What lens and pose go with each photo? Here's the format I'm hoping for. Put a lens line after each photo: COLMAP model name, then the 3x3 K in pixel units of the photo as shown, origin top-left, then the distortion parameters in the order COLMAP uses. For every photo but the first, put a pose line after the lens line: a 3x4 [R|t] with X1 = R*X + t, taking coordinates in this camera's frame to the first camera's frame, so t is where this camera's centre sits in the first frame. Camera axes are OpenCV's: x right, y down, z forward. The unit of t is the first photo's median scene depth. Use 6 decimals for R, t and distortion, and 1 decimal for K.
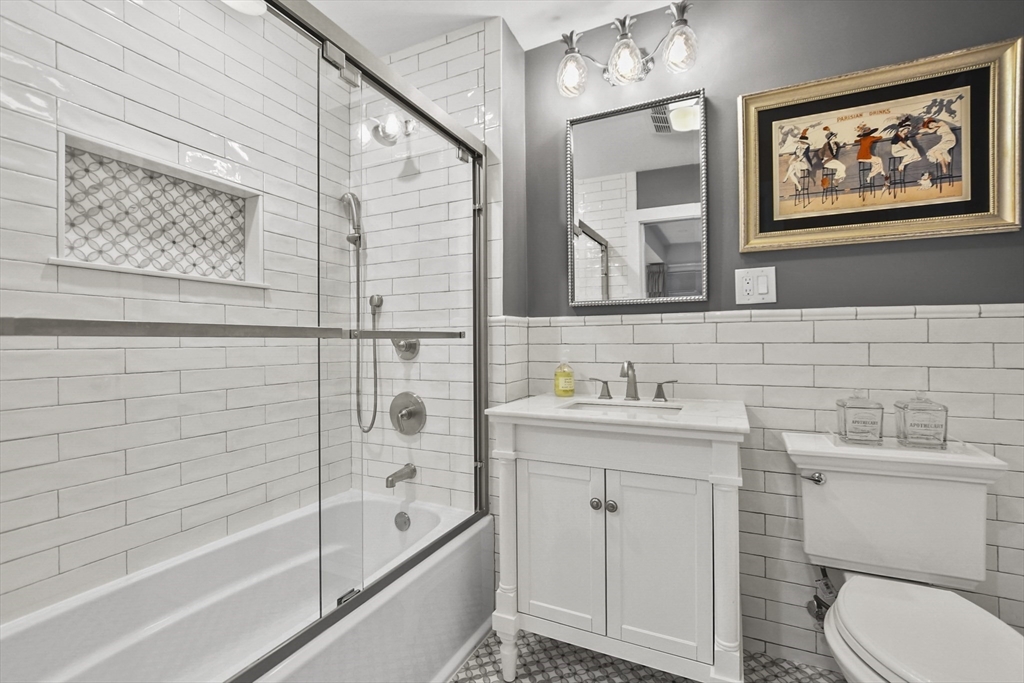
lens RADIAL K [[452.9, 0, 513.5], [0, 452.9, 344.4], [0, 0, 1]] dist [-0.016370, 0.003803]
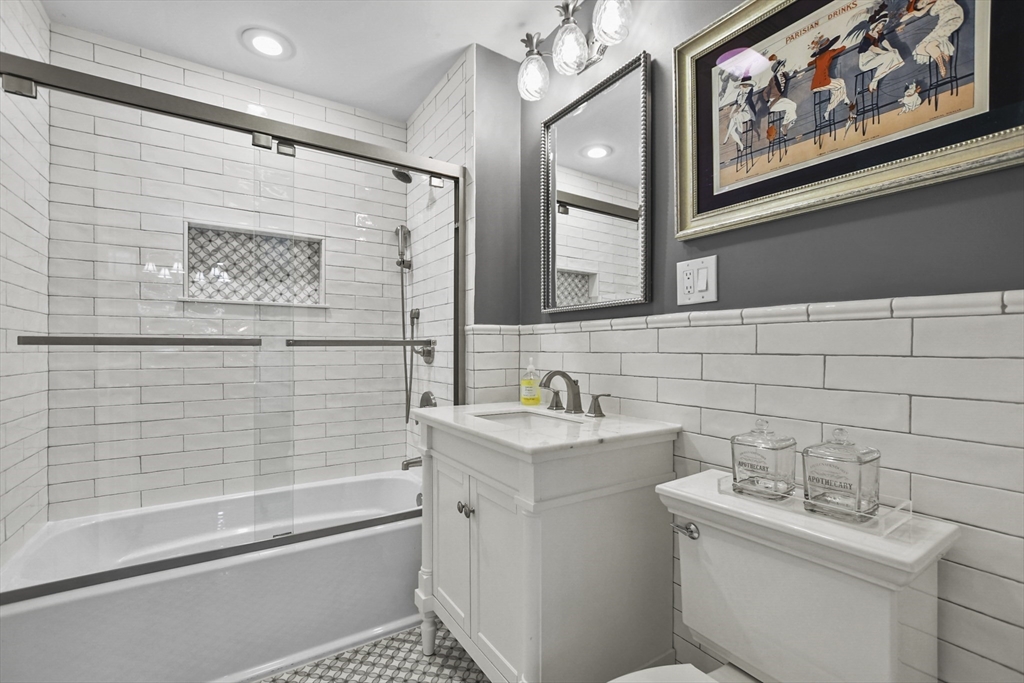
lens RADIAL K [[452.9, 0, 526.9], [0, 452.9, 355.0], [0, 0, 1]] dist [-0.016370, 0.003803]
pose [[0.854638, 0.015075, -0.519005, 0.730048], [-0.009726, 0.999868, 0.013027, -0.007951], [0.519133, -0.006086, 0.854672, 0.172357]]
